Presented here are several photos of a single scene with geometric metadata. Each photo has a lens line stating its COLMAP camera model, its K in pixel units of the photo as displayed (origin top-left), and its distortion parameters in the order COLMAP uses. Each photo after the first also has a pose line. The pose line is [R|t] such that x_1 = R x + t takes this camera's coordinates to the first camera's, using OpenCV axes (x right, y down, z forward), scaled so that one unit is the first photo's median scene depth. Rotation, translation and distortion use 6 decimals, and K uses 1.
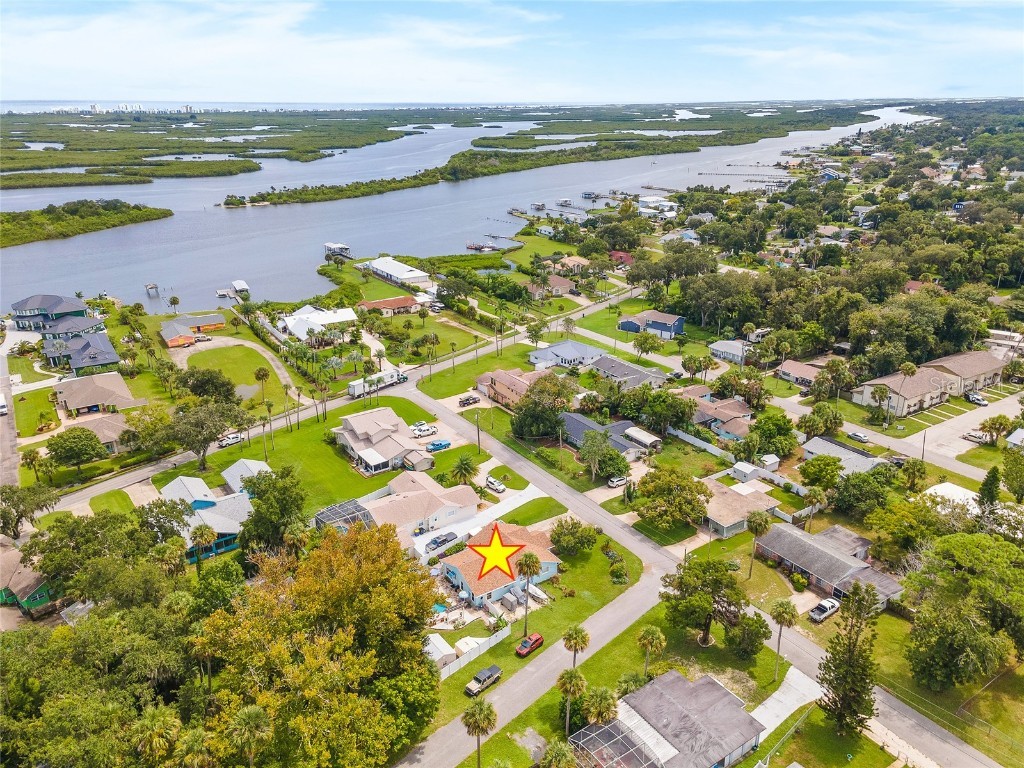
lens RADIAL K [[728.0, 0, 523.1], [0, 728.0, 383.7], [0, 0, 1]] dist [0.026260, 0.004478]
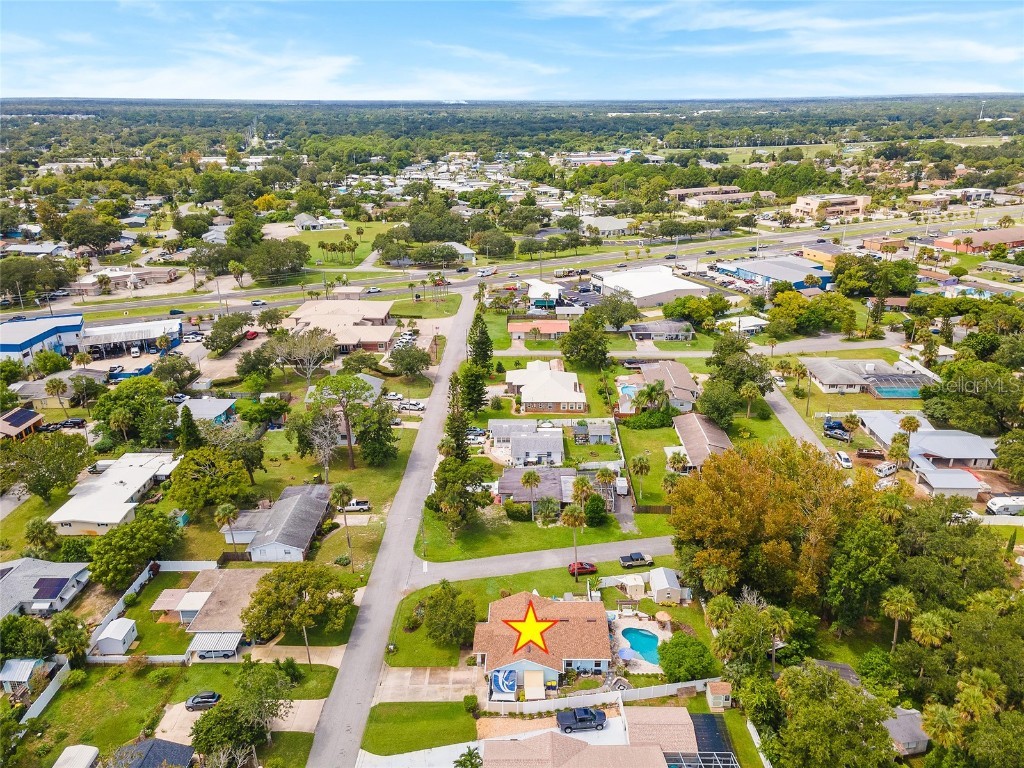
lens RADIAL K [[731.4, 0, 518.6], [0, 731.4, 382.3], [0, 0, 1]] dist [0.022379, 0.038712]
pose [[-0.826408, -0.200817, 0.526044, -0.115003], [0.202515, 0.765718, 0.610461, -0.148540], [-0.525392, 0.611022, -0.592128, 0.396466]]
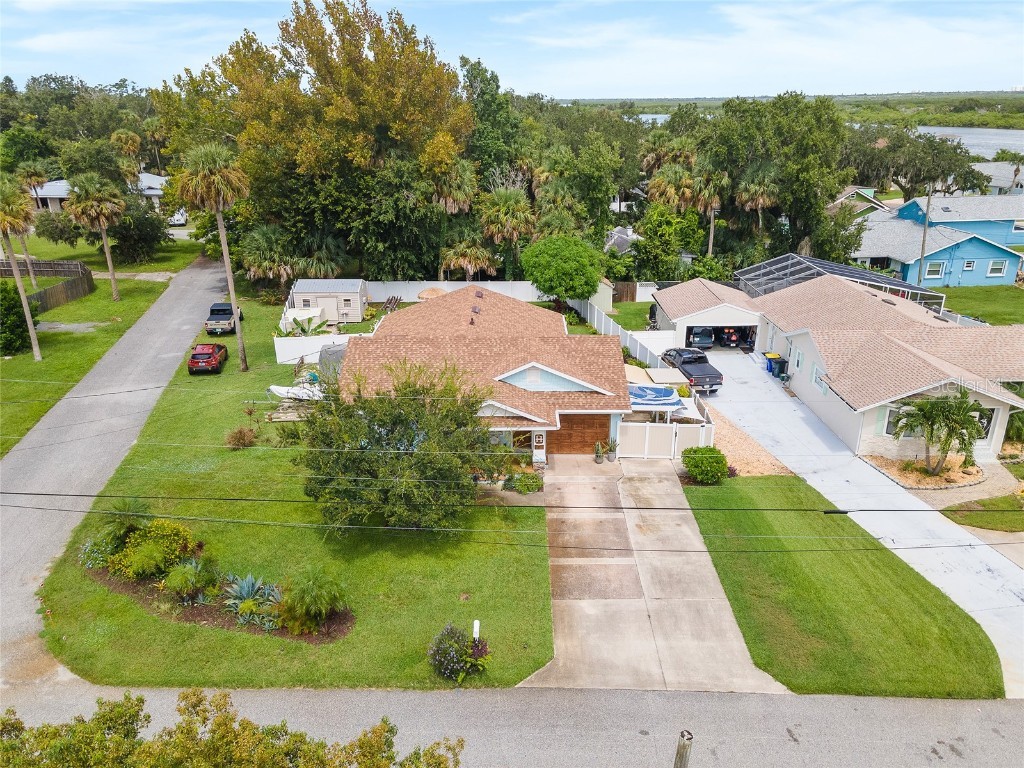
lens RADIAL K [[744.9, 0, 517.2], [0, 744.9, 384.4], [0, 0, 1]] dist [0.034398, 0.004201]
pose [[-0.556984, 0.308894, -0.770943, 0.068763], [-0.287788, 0.798968, 0.528041, 0.018152], [0.779068, 0.515979, -0.356117, 0.339198]]
